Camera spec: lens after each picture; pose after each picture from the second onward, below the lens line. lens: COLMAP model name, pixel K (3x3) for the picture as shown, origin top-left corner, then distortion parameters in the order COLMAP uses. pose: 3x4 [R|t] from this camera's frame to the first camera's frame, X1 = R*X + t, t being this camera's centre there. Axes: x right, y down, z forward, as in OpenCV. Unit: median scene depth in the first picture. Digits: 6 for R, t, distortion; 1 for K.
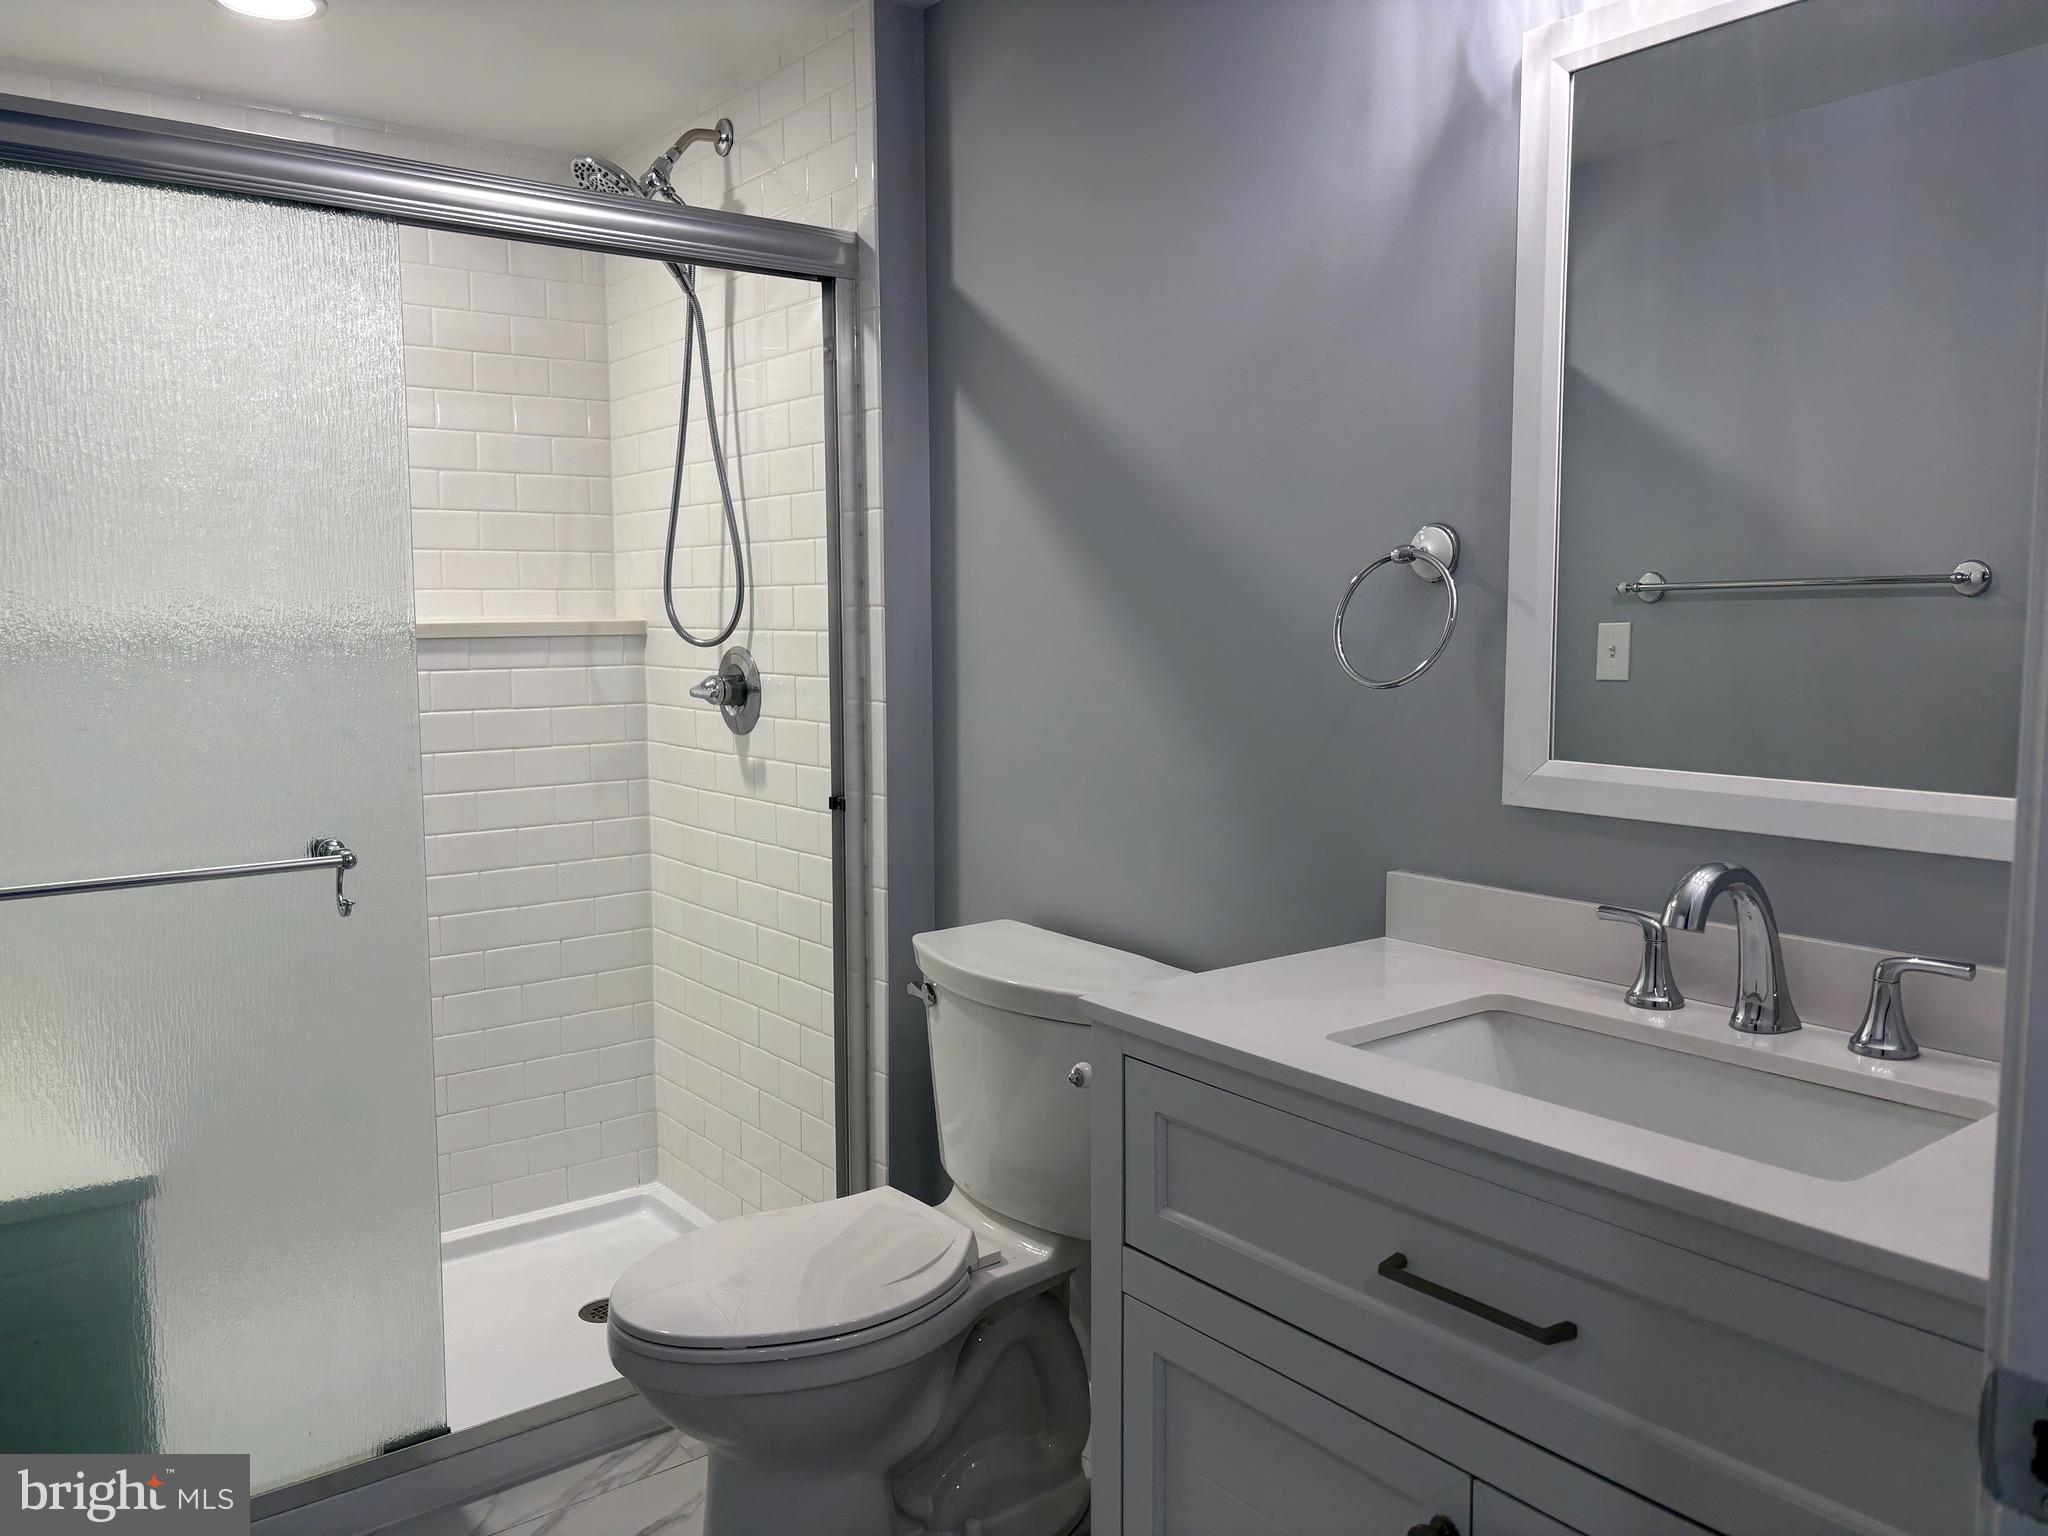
lens RADIAL K [[1564.1, 0, 1024.1], [0, 1564.1, 747.6], [0, 0, 1]] dist [-0.007999, 0.047528]
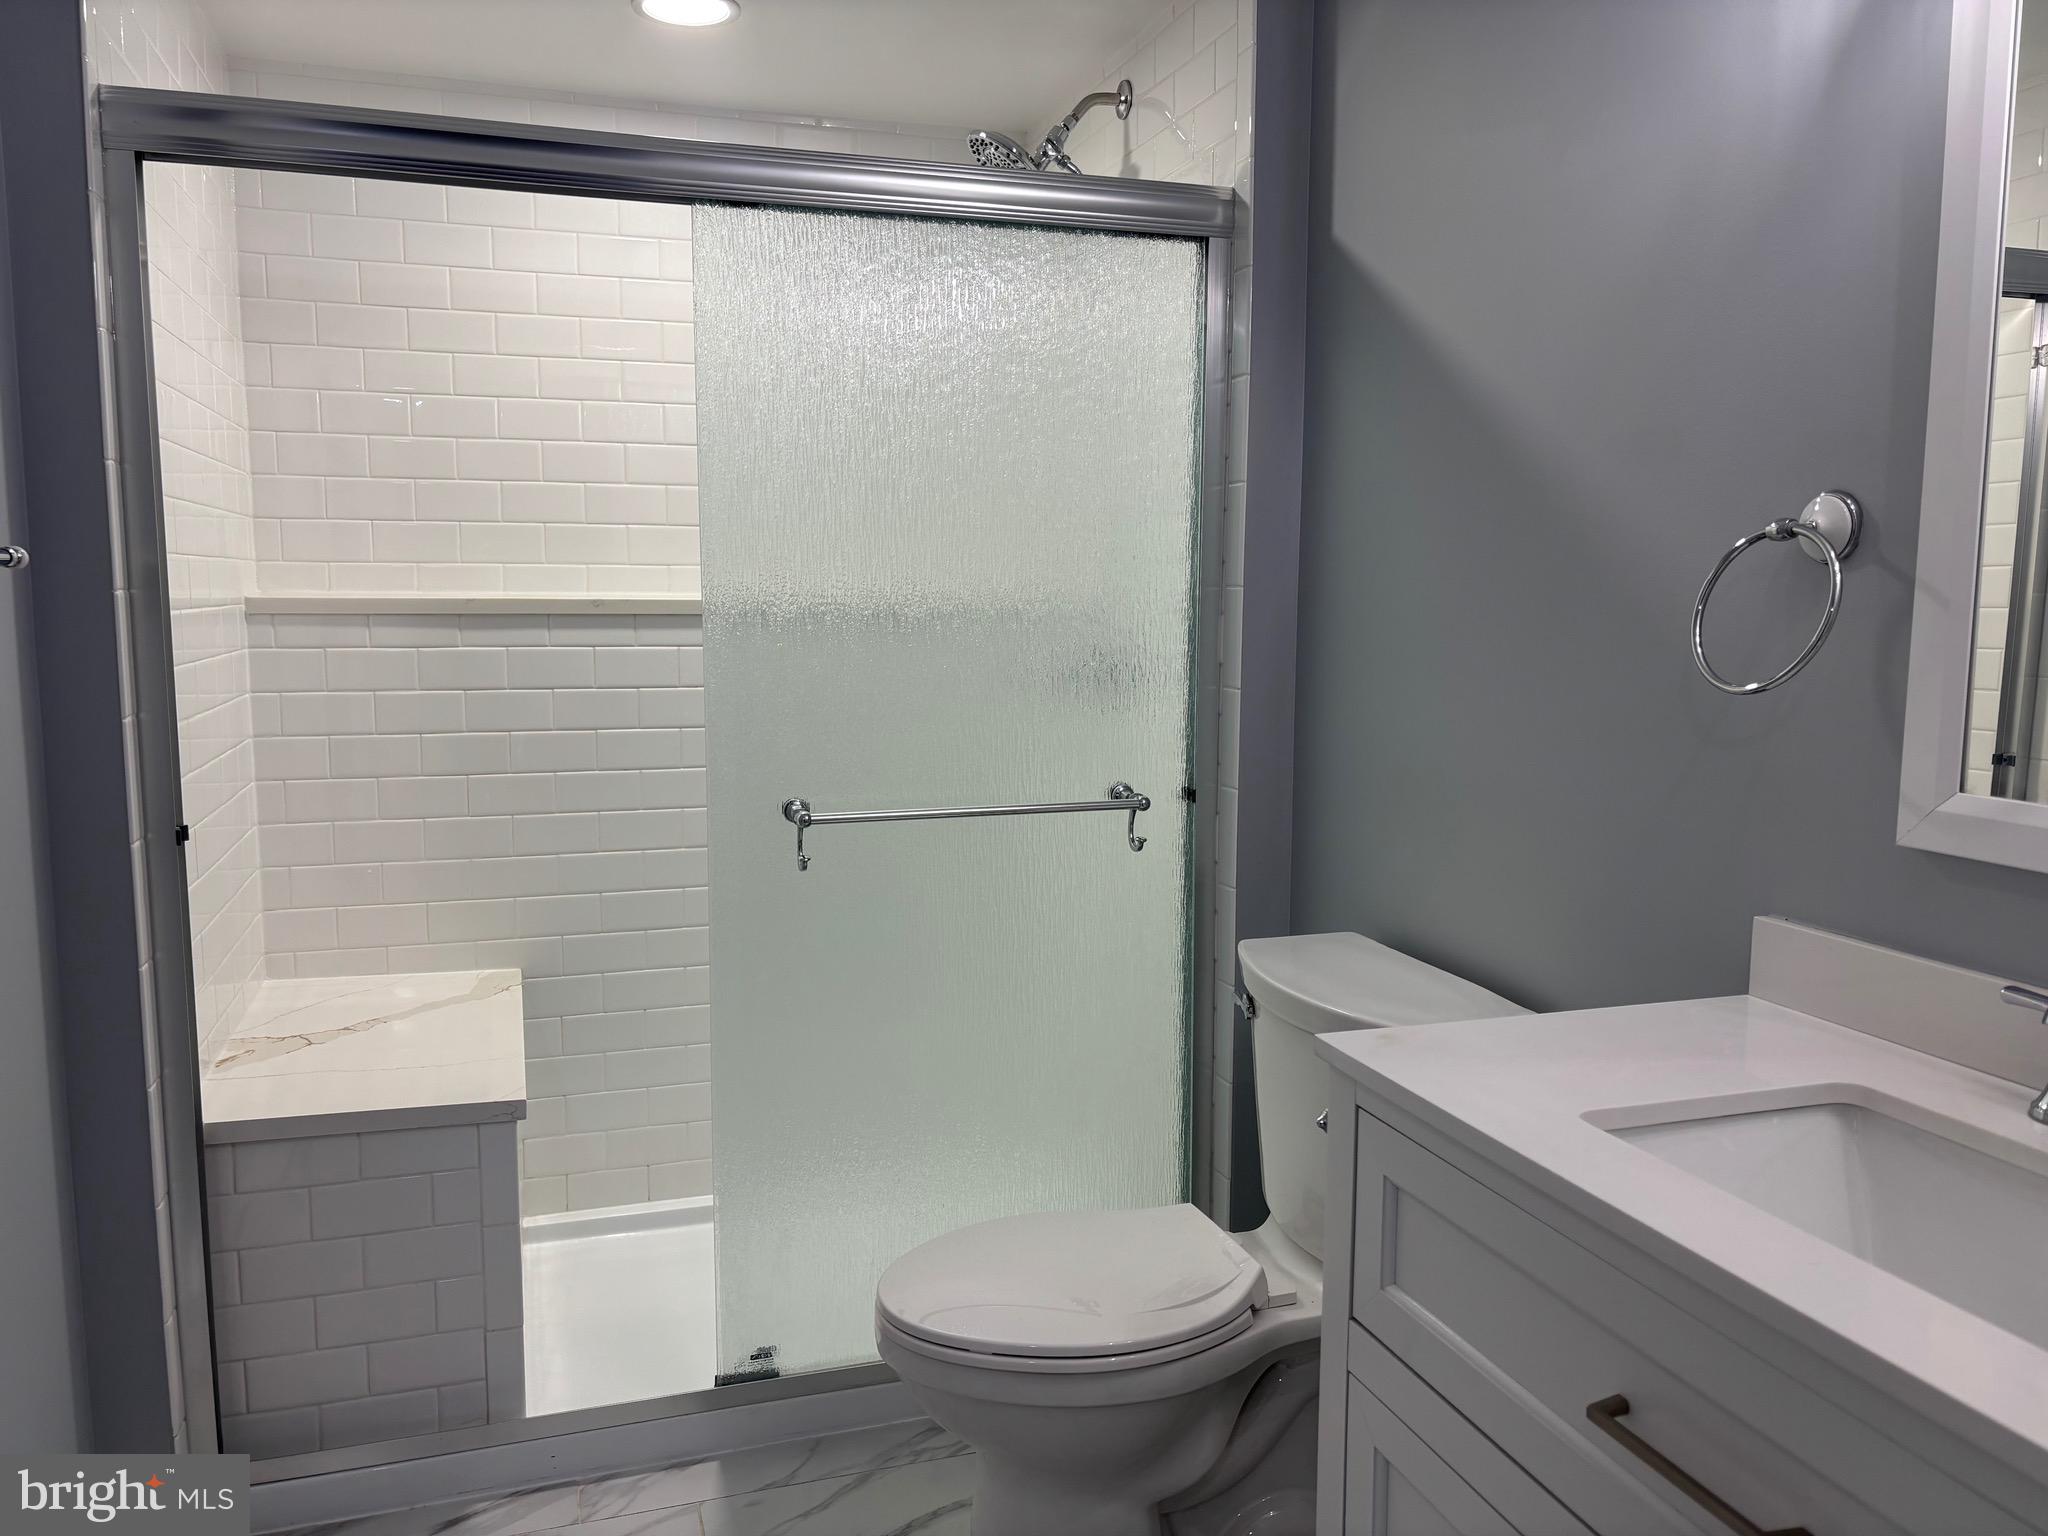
lens RADIAL K [[1560.9, 0, 1022.4], [0, 1560.9, 763.0], [0, 0, 1]] dist [0.012175, 0.007560]
pose [[0.943271, 0.048189, -0.328508, 0.106836], [-0.040891, 0.998740, 0.029091, -0.007594], [0.329496, -0.014008, 0.944053, 0.074591]]
